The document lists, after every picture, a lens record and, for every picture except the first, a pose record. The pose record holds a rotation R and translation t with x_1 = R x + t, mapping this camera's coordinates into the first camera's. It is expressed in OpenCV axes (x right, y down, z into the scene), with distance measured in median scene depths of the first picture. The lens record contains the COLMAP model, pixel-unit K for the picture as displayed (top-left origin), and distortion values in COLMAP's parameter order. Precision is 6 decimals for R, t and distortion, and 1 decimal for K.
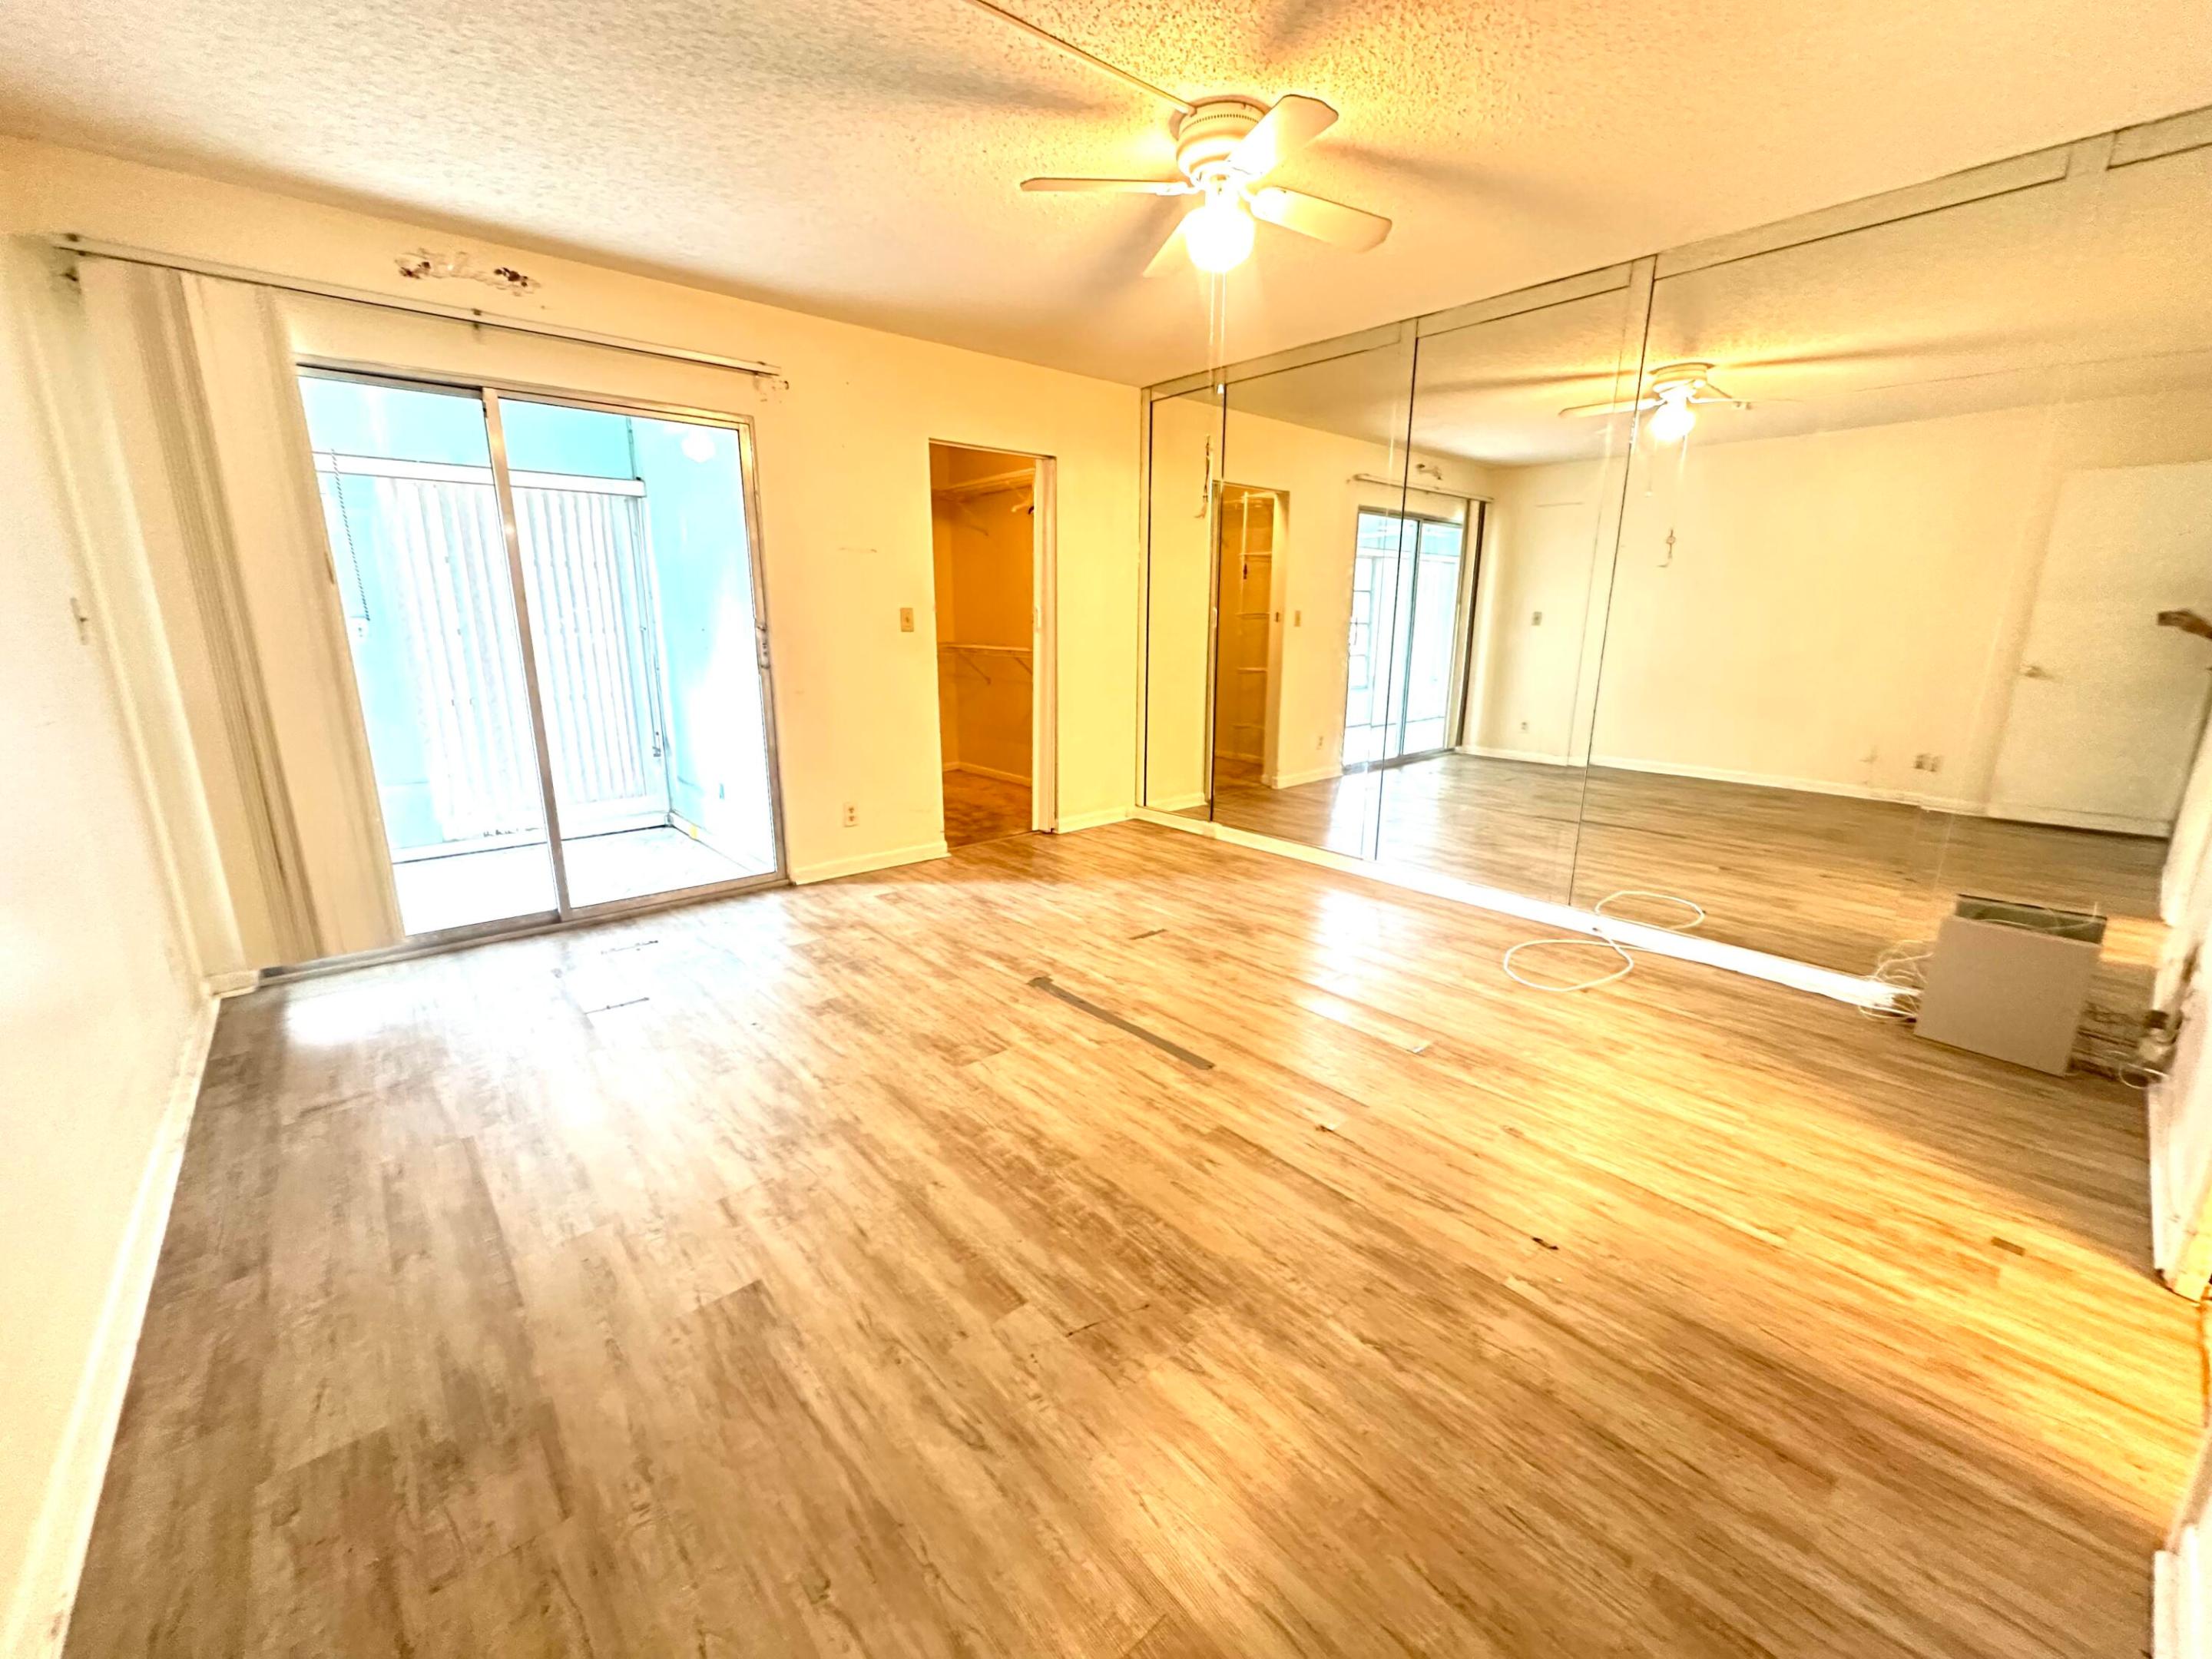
lens RADIAL K [[882.3, 0, 1105.9], [0, 882.3, 832.1], [0, 0, 1]] dist [-0.002299, -0.000093]
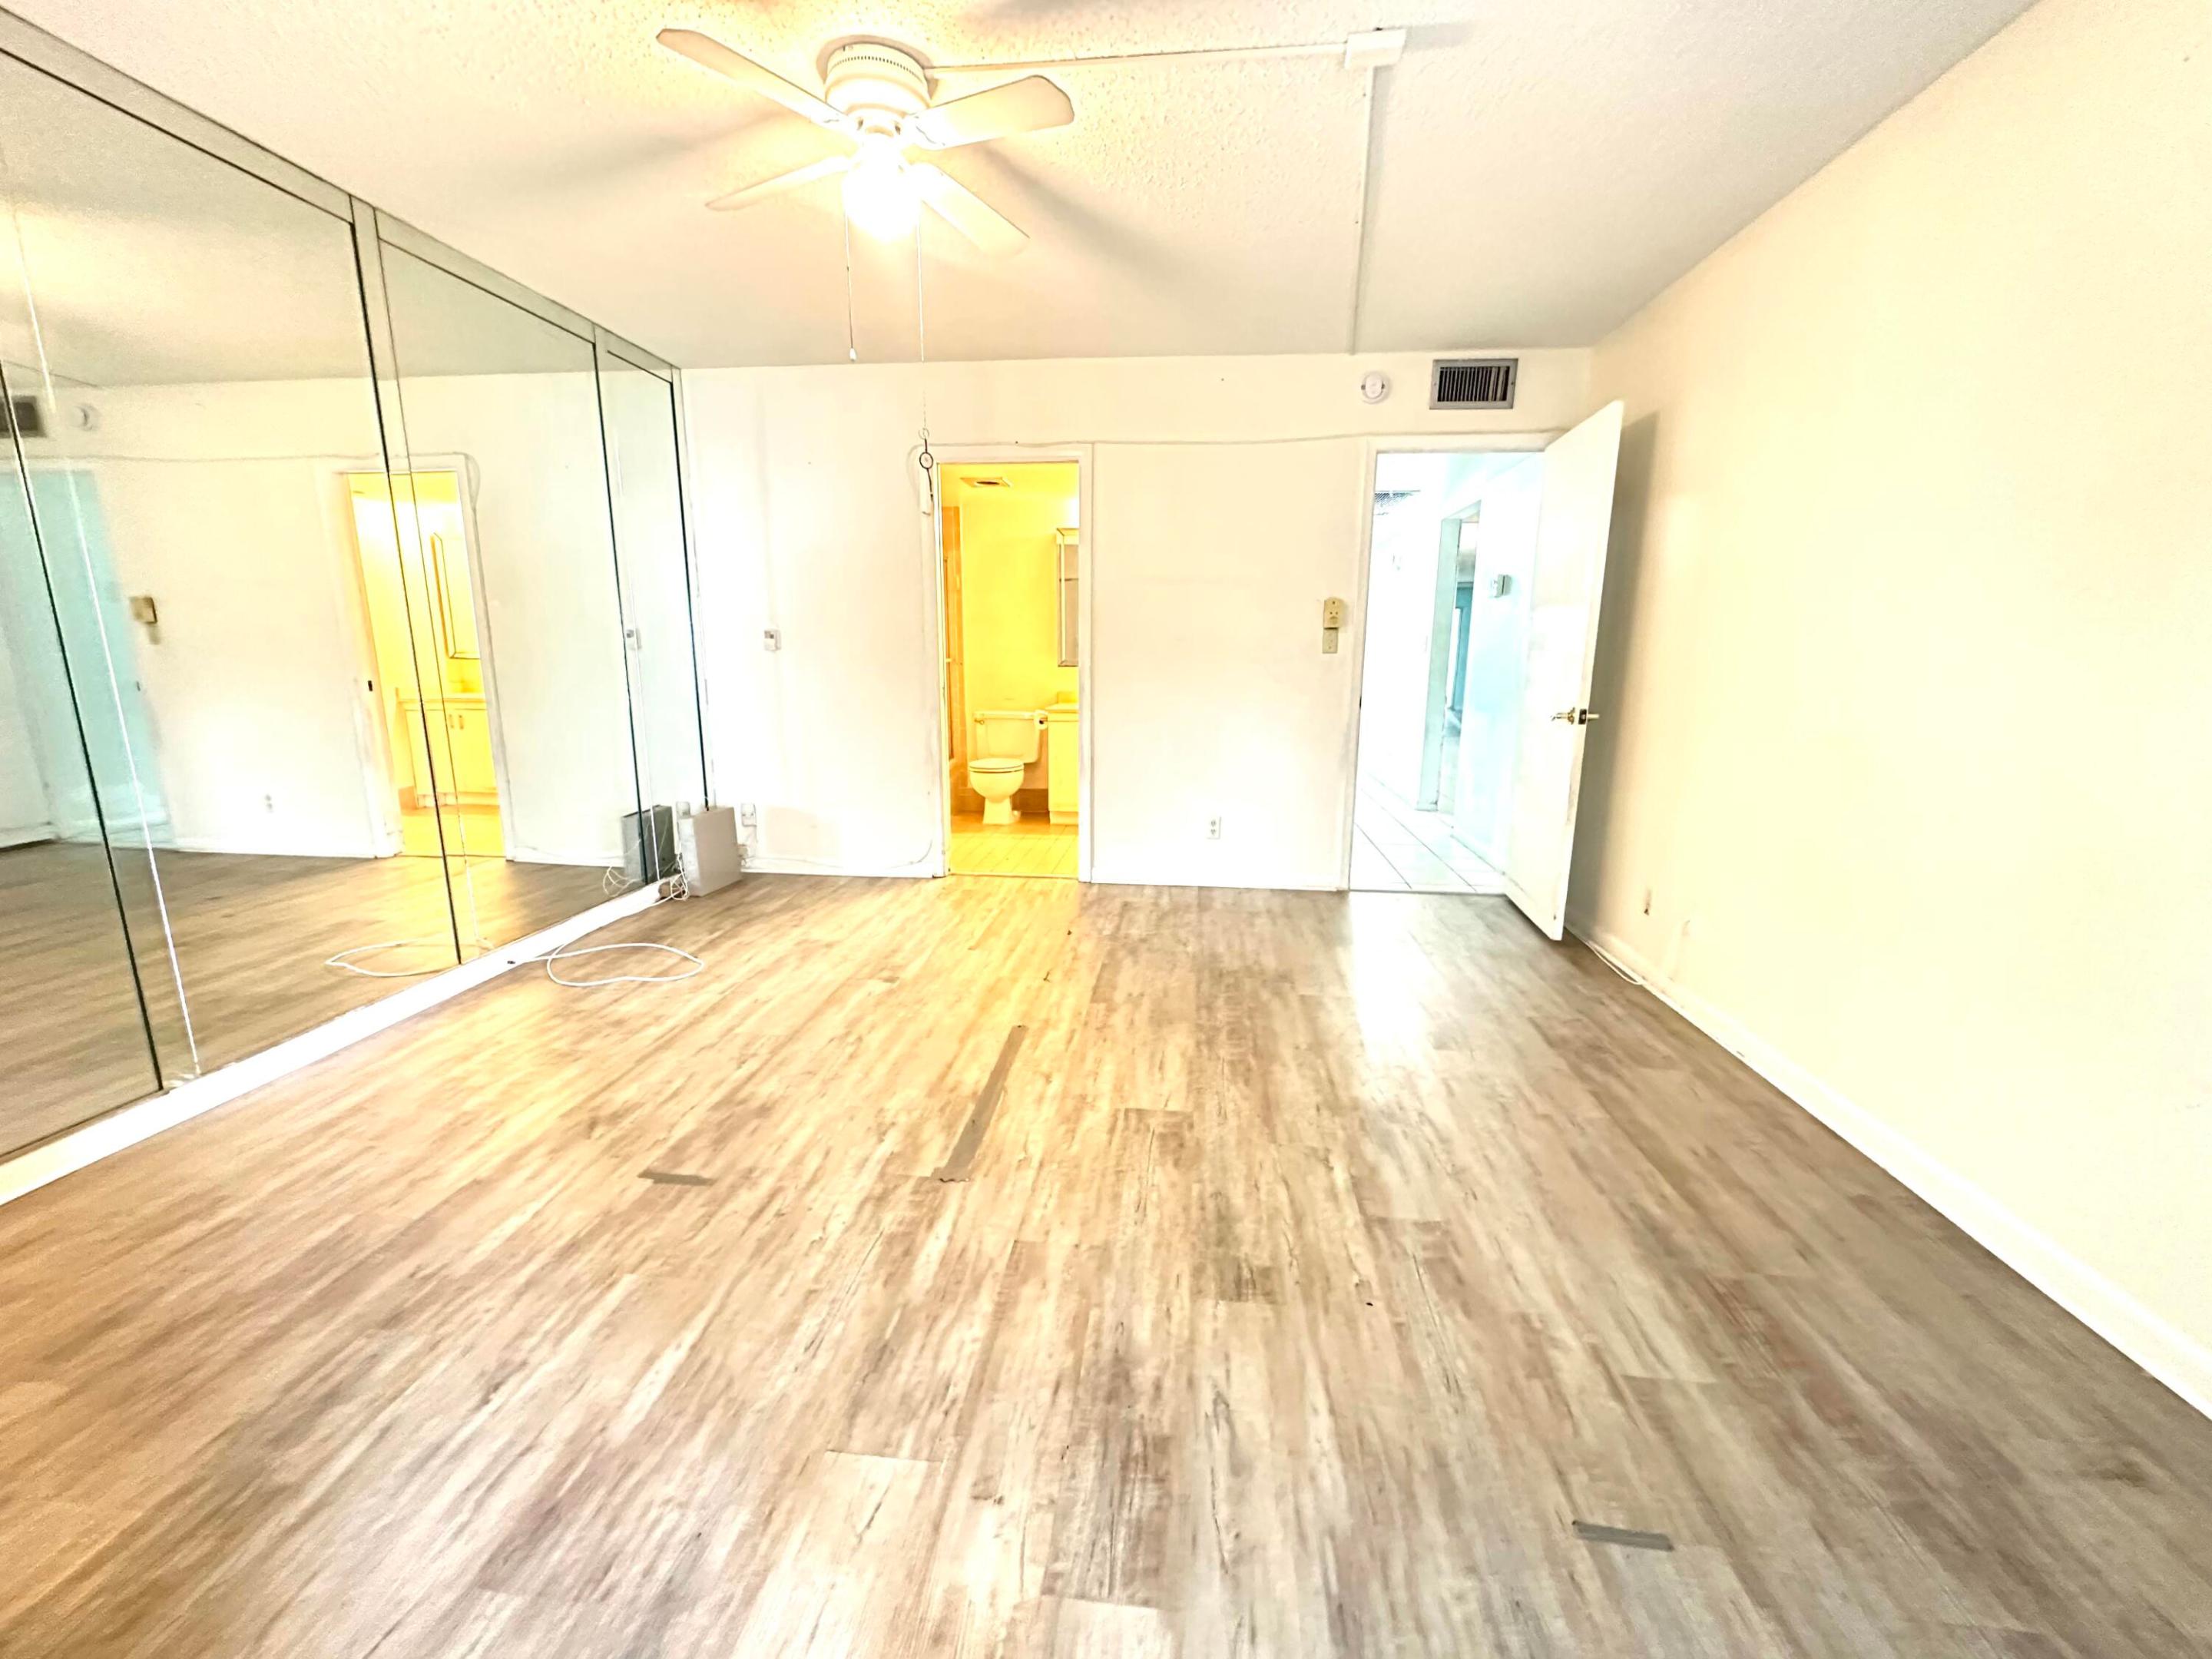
lens RADIAL K [[882.3, 0, 1123.8], [0, 882.3, 806.5], [0, 0, 1]] dist [-0.002299, -0.000093]
pose [[-0.692408, -0.137945, 0.708197, -0.745407], [0.164884, 0.925326, 0.341445, -0.359315], [-0.702414, 0.353189, -0.617958, 1.548277]]
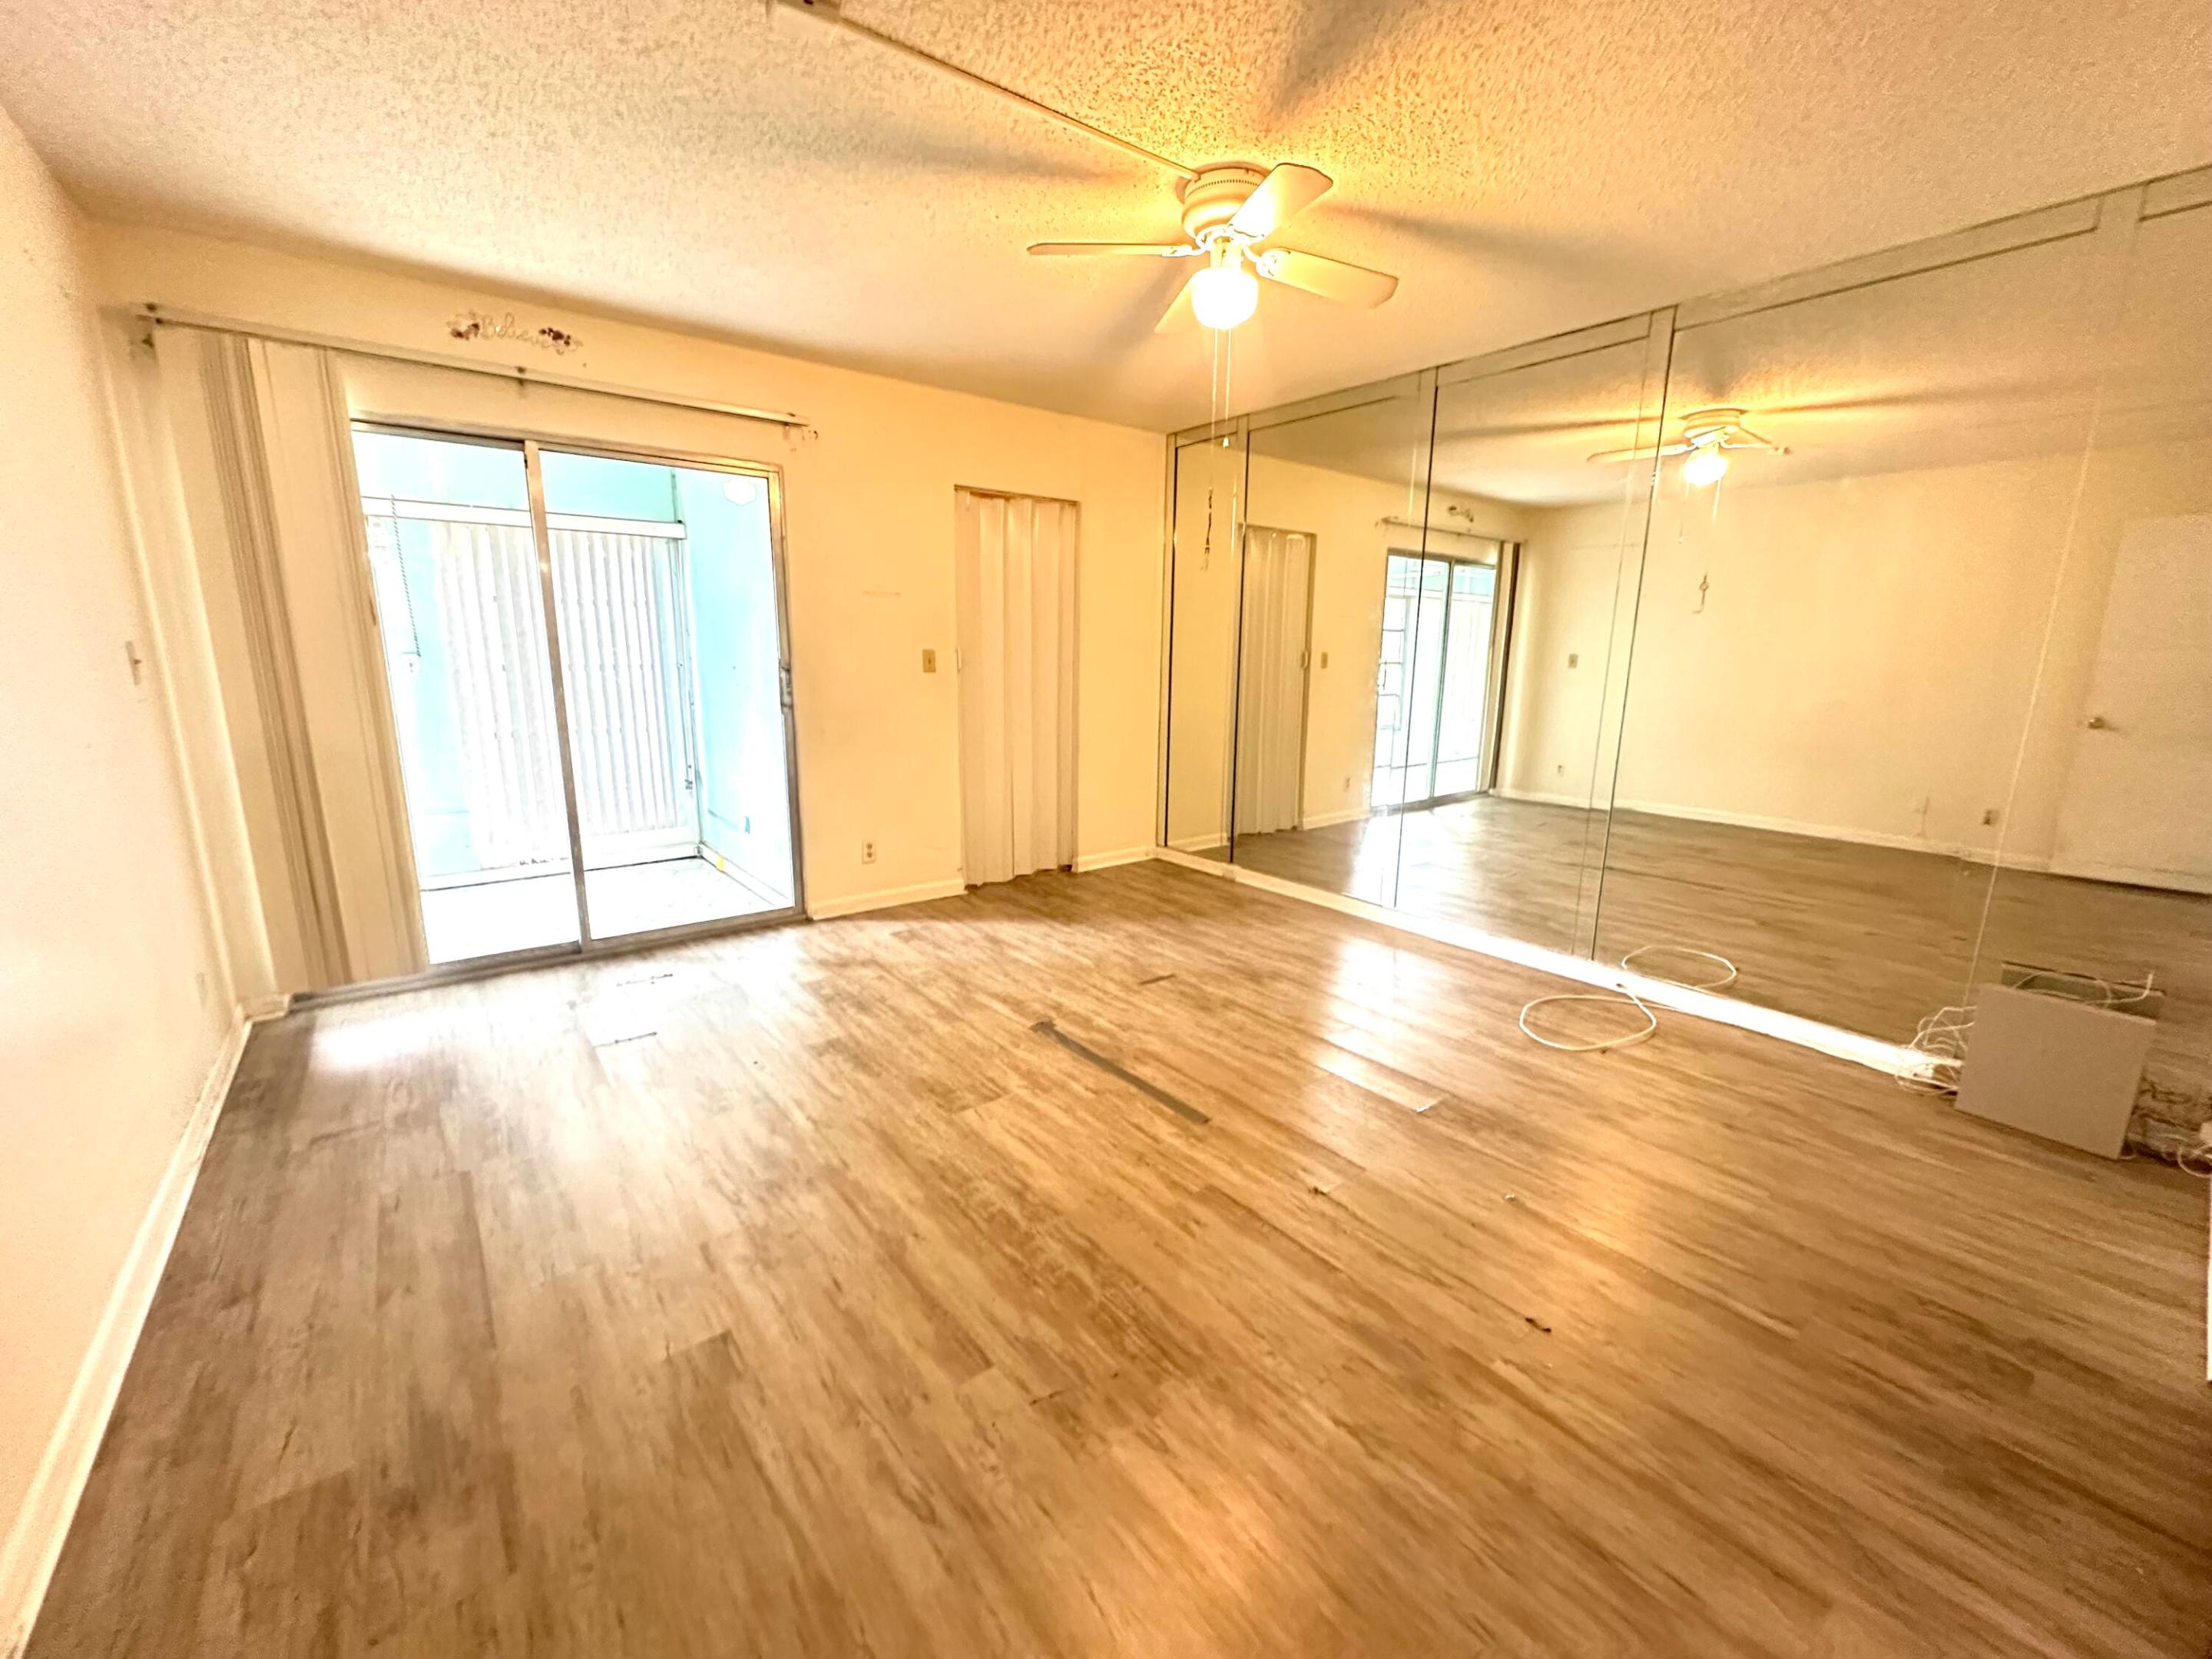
lens RADIAL K [[882.3, 0, 1106.1], [0, 882.3, 830.7], [0, 0, 1]] dist [-0.002299, -0.000093]
pose [[0.998876, 0.016740, -0.044351, 0.046575], [-0.018416, 0.999121, -0.037663, -0.018209], [0.043681, 0.038437, 0.998306, 0.003248]]
